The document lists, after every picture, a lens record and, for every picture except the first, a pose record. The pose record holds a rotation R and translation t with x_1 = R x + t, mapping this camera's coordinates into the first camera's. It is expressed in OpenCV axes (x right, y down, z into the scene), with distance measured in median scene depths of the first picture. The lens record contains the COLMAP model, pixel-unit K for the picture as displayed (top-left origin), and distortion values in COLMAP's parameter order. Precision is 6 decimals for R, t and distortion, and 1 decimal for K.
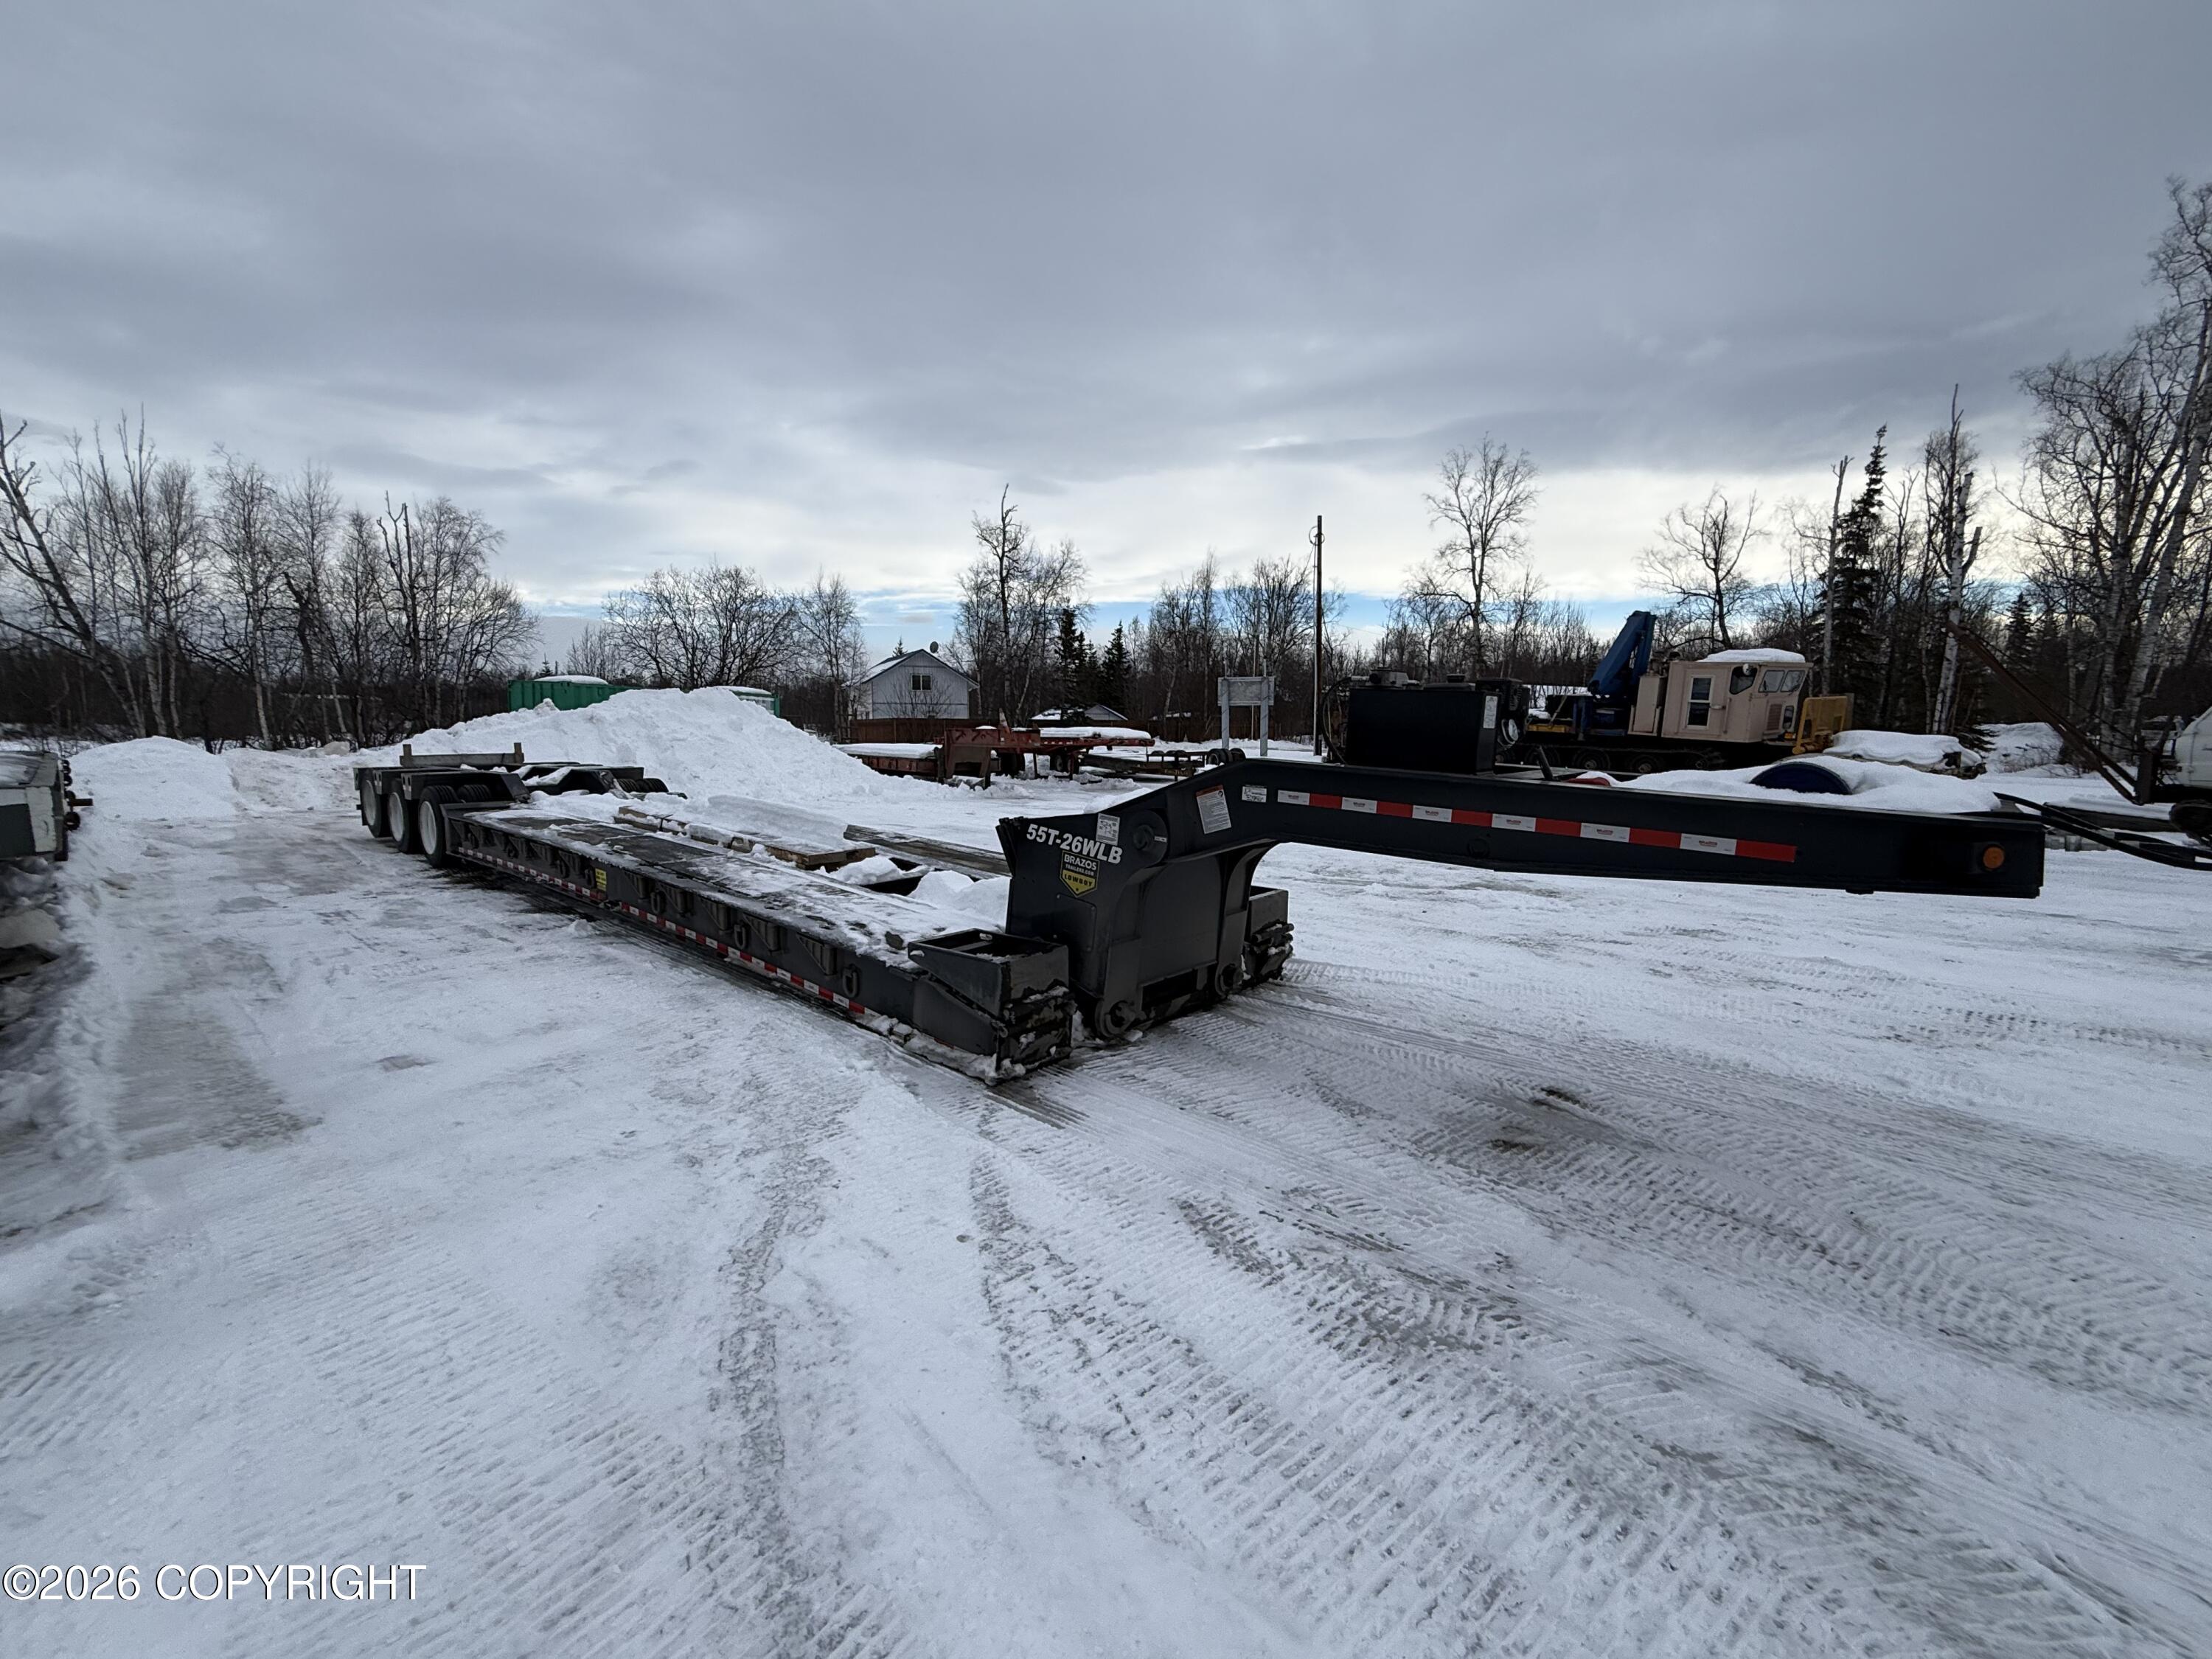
lens RADIAL K [[918.0, 0, 1099.3], [0, 918.0, 849.1], [0, 0, 1]] dist [-0.003571, 0.000800]
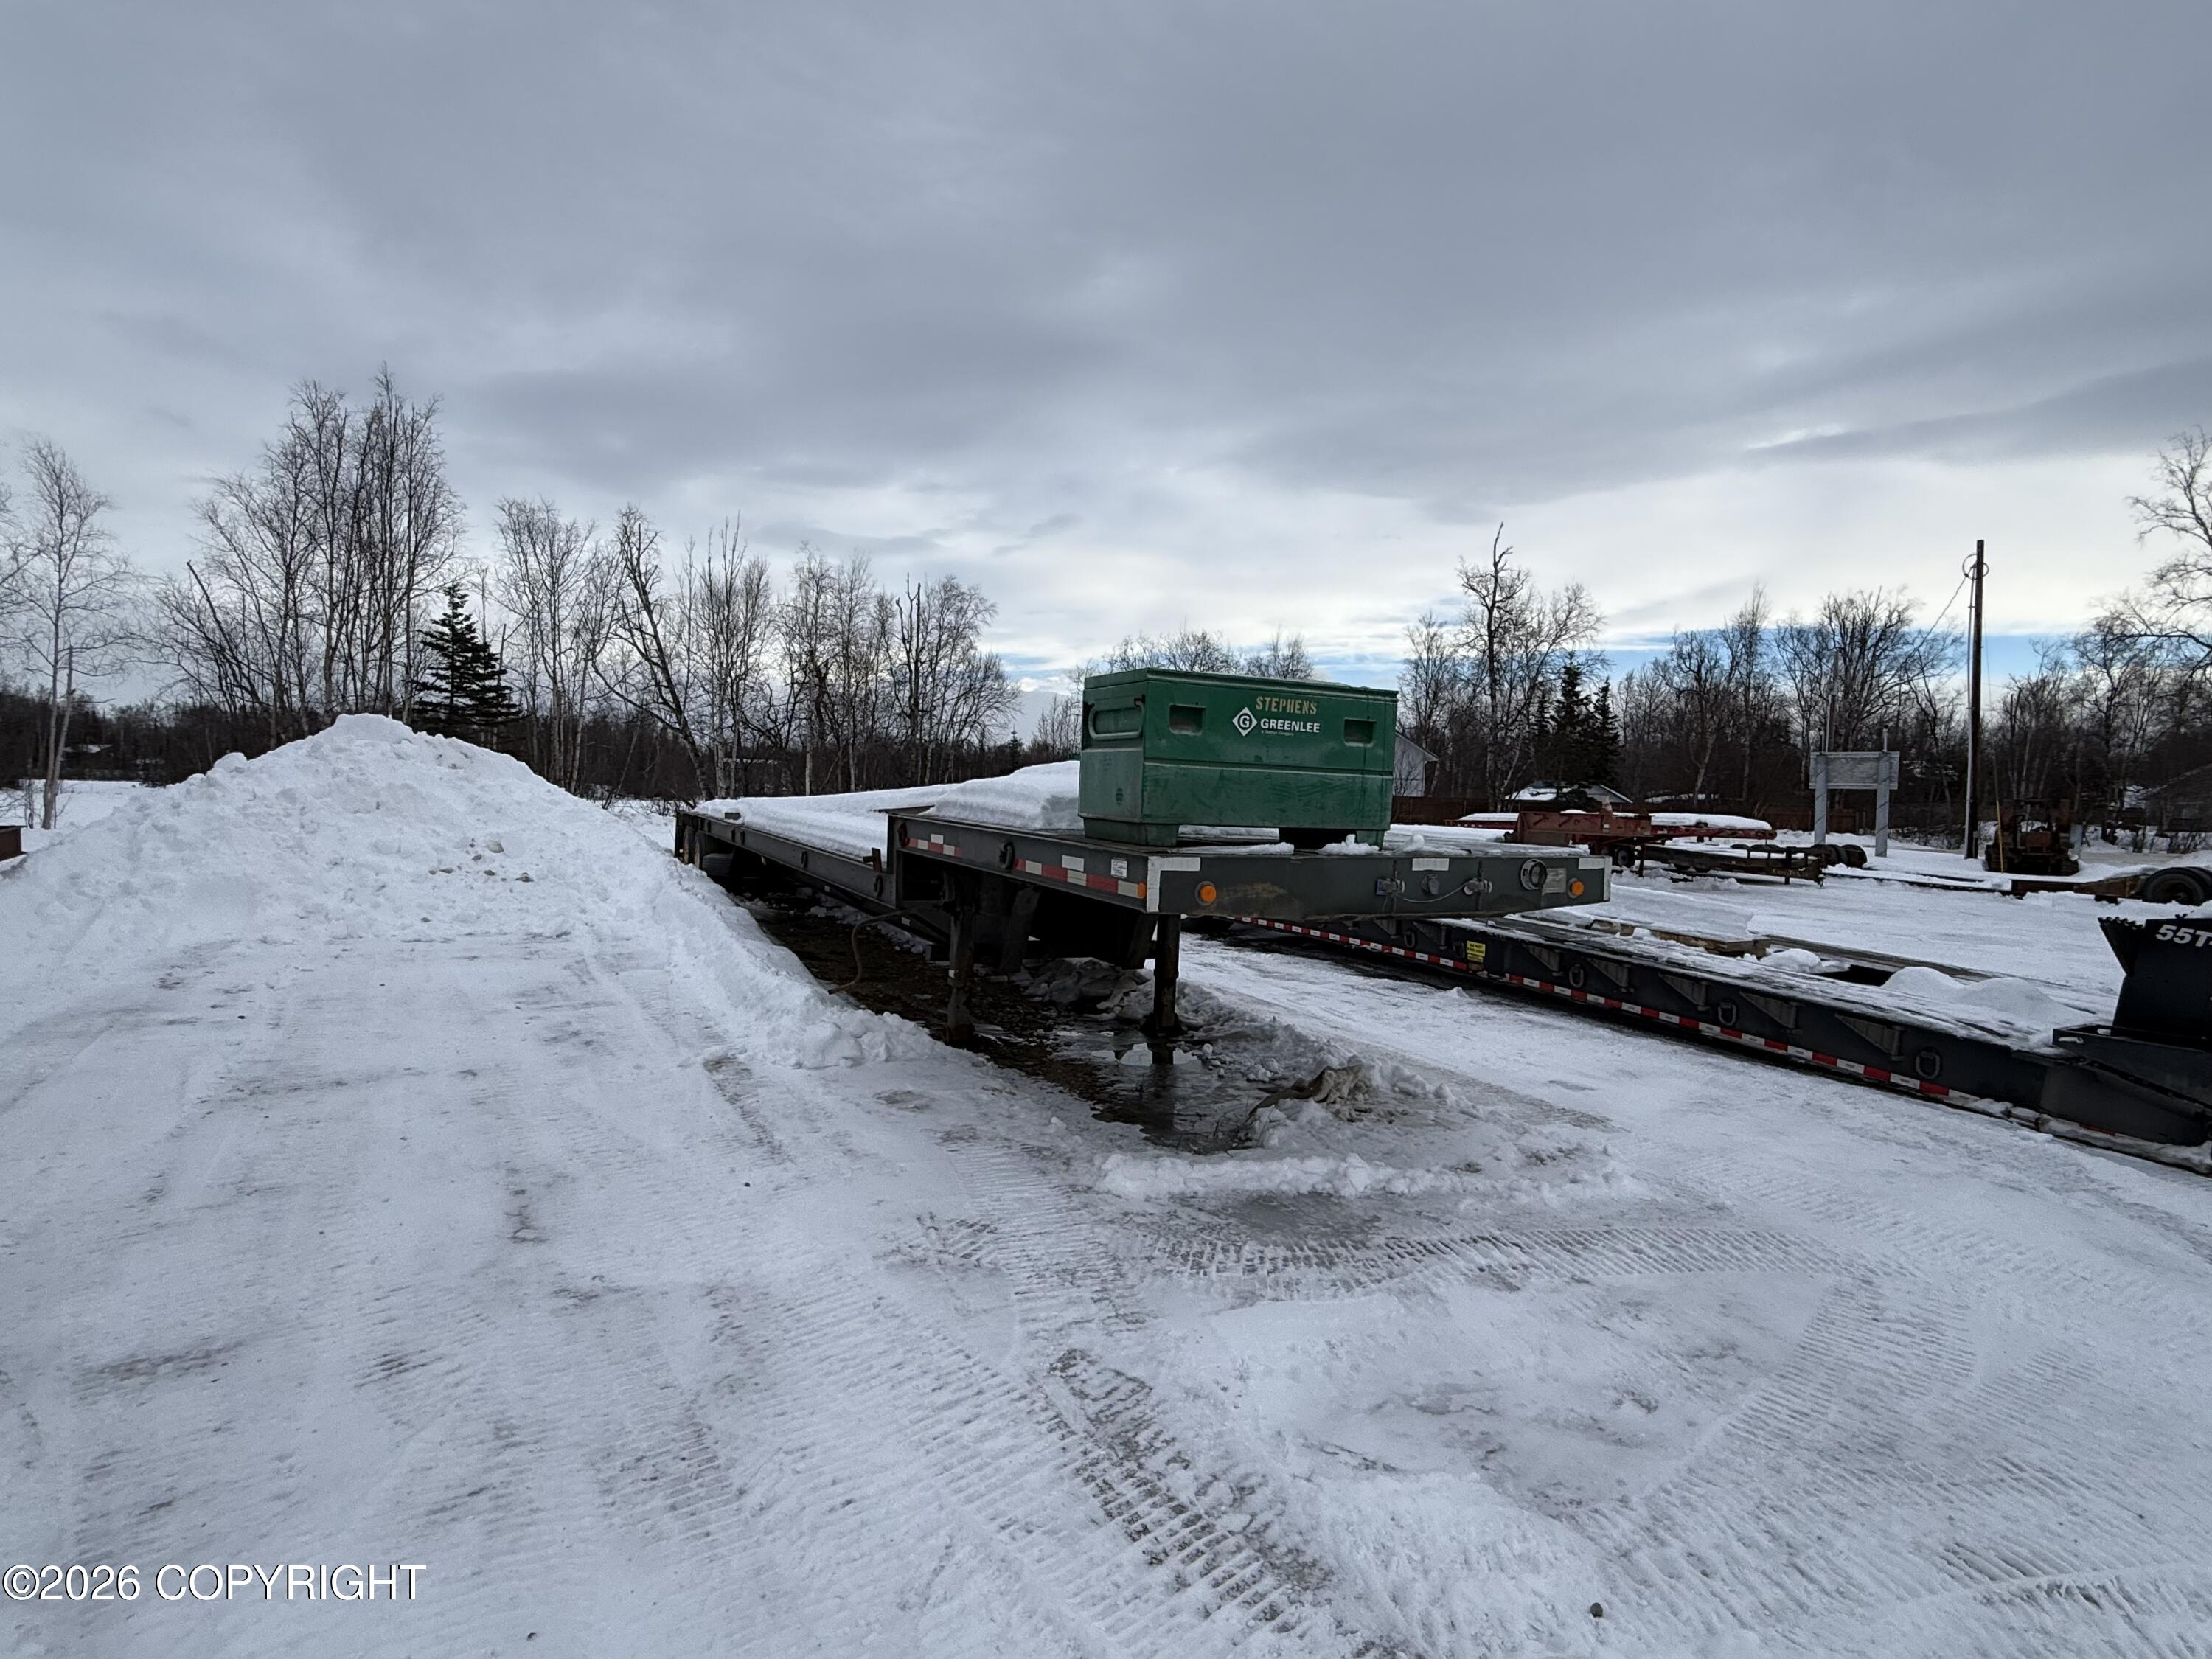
lens RADIAL K [[1105.6, 0, 1095.1], [0, 1105.6, 834.7], [0, 0, 1]] dist [-0.003593, 0.002632]
pose [[0.930292, 0.034343, -0.365209, -0.071031], [-0.071802, 0.993397, -0.089485, 0.006623], [0.359725, 0.109470, 0.926615, -0.054727]]
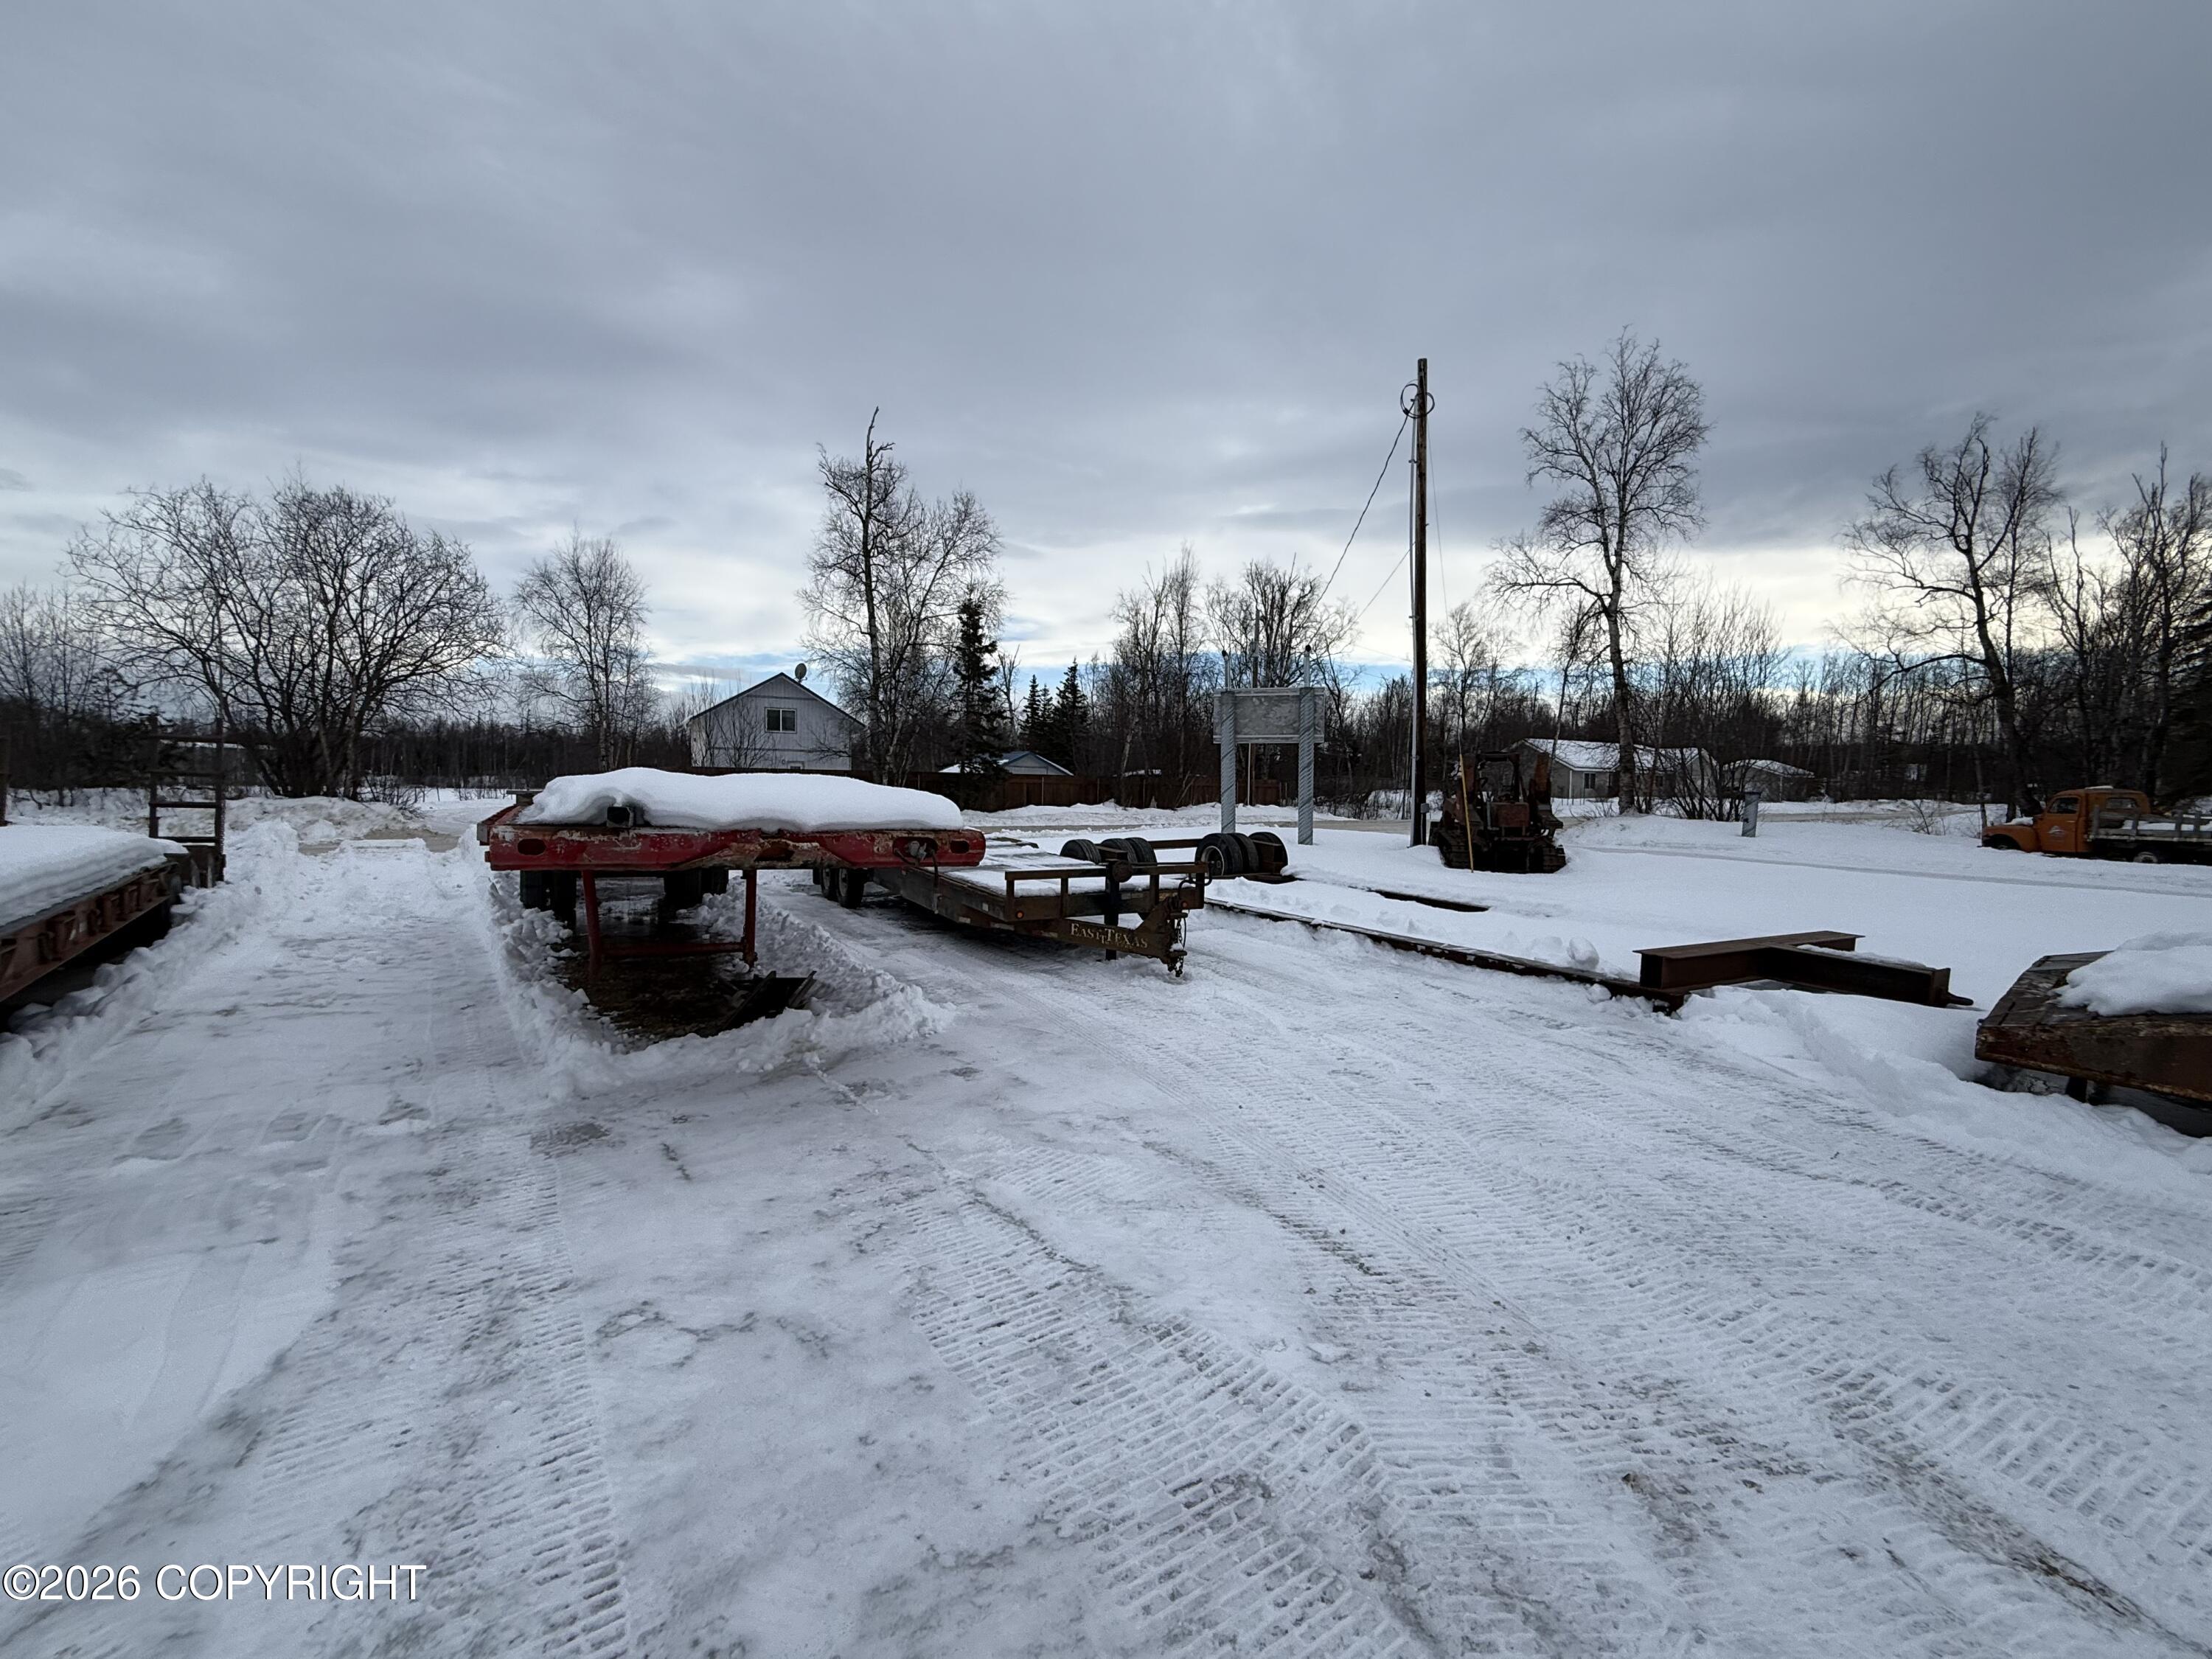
lens RADIAL K [[918.0, 0, 1102.2], [0, 918.0, 835.4], [0, 0, 1]] dist [-0.003571, 0.000800]
pose [[0.999333, 0.007861, 0.035653, 0.039293], [-0.005032, 0.996880, -0.078769, -0.051505], [-0.036161, 0.078537, 0.996255, 0.397698]]
